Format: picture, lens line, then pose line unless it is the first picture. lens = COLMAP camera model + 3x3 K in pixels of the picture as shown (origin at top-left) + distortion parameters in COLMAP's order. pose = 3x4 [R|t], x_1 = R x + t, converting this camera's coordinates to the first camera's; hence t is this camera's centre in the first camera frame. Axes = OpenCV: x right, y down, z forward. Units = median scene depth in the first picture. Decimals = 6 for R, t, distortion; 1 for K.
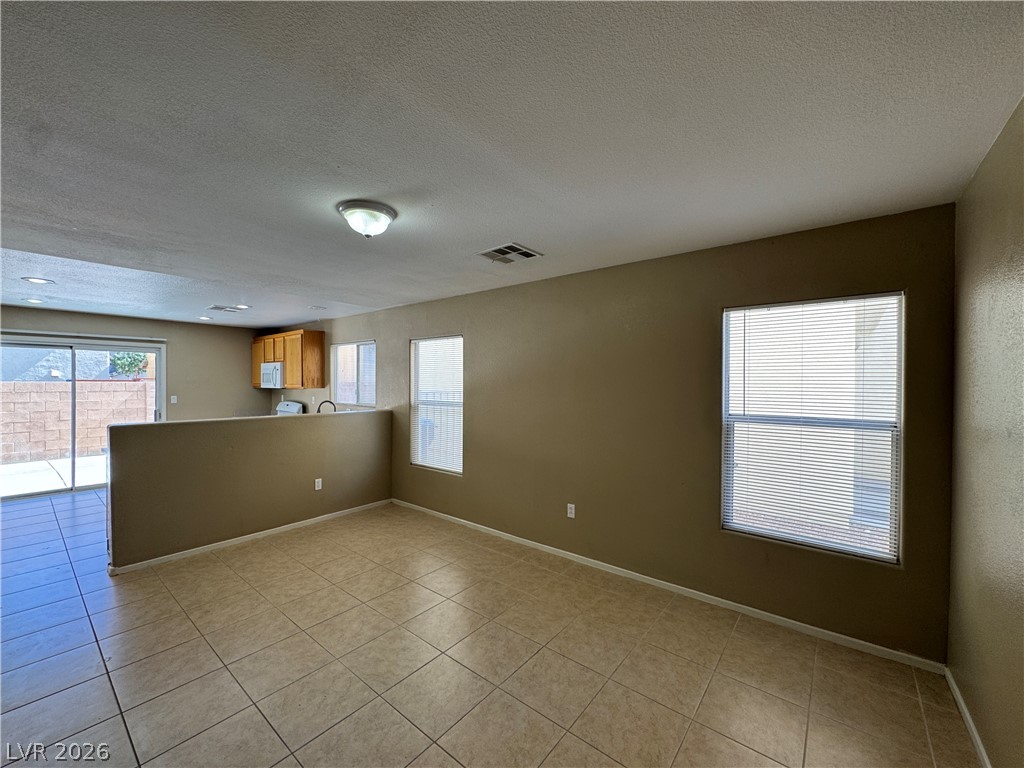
lens RADIAL K [[411.5, 0, 510.1], [0, 411.5, 382.6], [0, 0, 1]] dist [-0.002598, 0.000899]
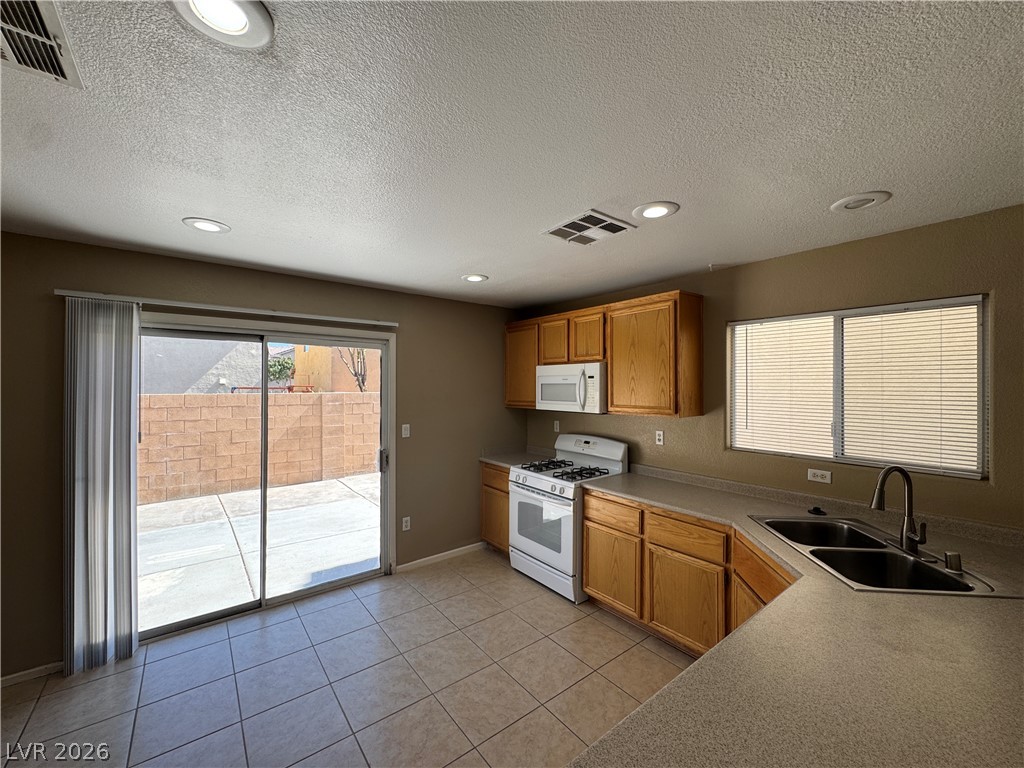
lens RADIAL K [[411.5, 0, 510.9], [0, 411.5, 383.6], [0, 0, 1]] dist [-0.002598, 0.000899]
pose [[0.975817, -0.001443, -0.218585, -0.601914], [-0.000841, 0.999946, -0.010356, -0.019675], [0.218588, 0.010289, 0.975763, 0.520772]]
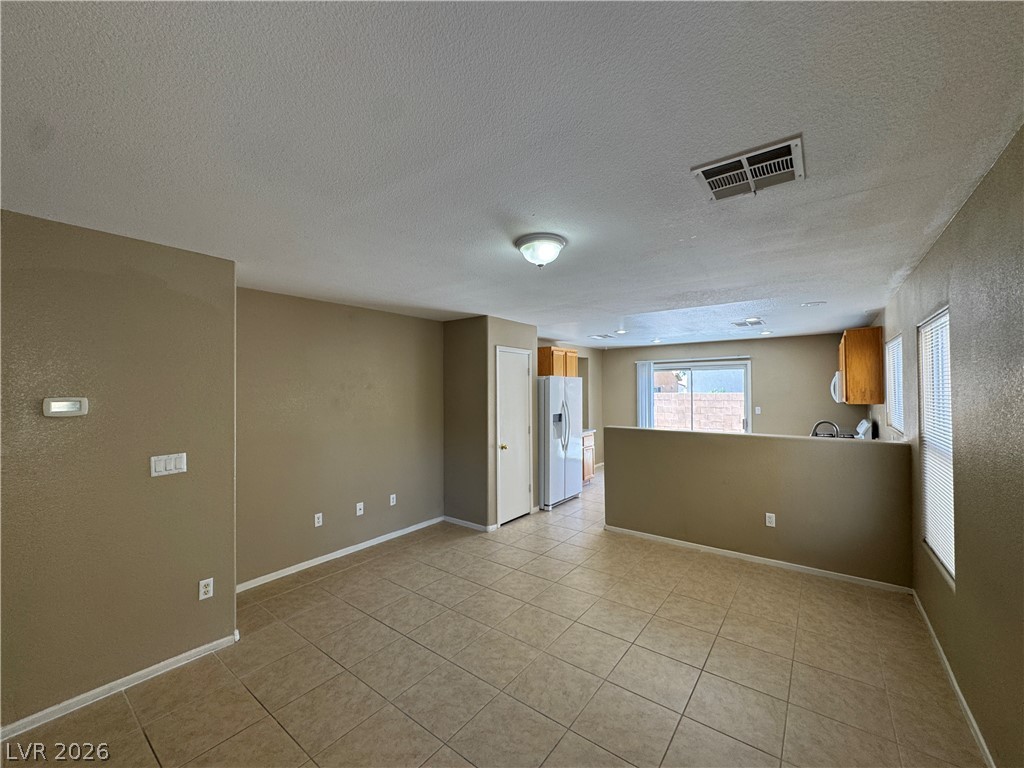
lens RADIAL K [[411.5, 0, 512.6], [0, 411.5, 384.7], [0, 0, 1]] dist [-0.002598, 0.000899]
pose [[0.036685, -0.015728, -0.999203, 0.268905], [0.001592, 0.999876, -0.015681, -0.011920], [0.999326, -0.001015, 0.036705, 0.338620]]
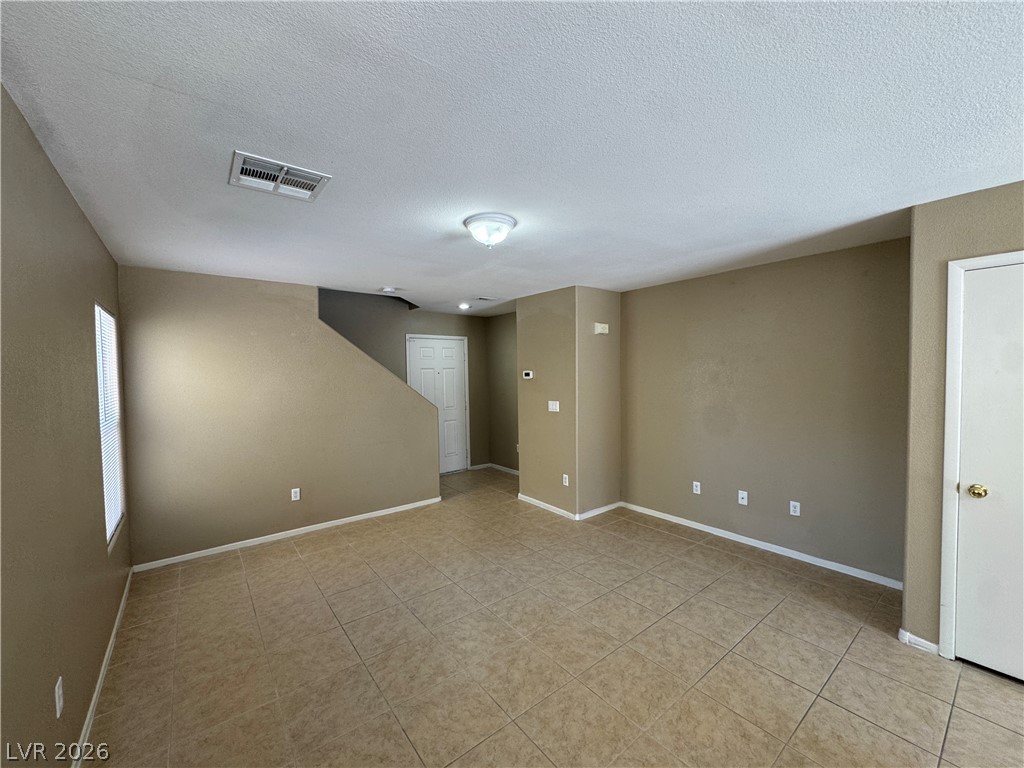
lens RADIAL K [[411.5, 0, 510.8], [0, 411.5, 386.3], [0, 0, 1]] dist [-0.002598, 0.000899]
pose [[-0.974129, 0.005830, 0.225916, -0.244784], [0.015711, 0.998995, 0.041967, -0.011840], [-0.225444, 0.044430, -0.973243, 0.782387]]
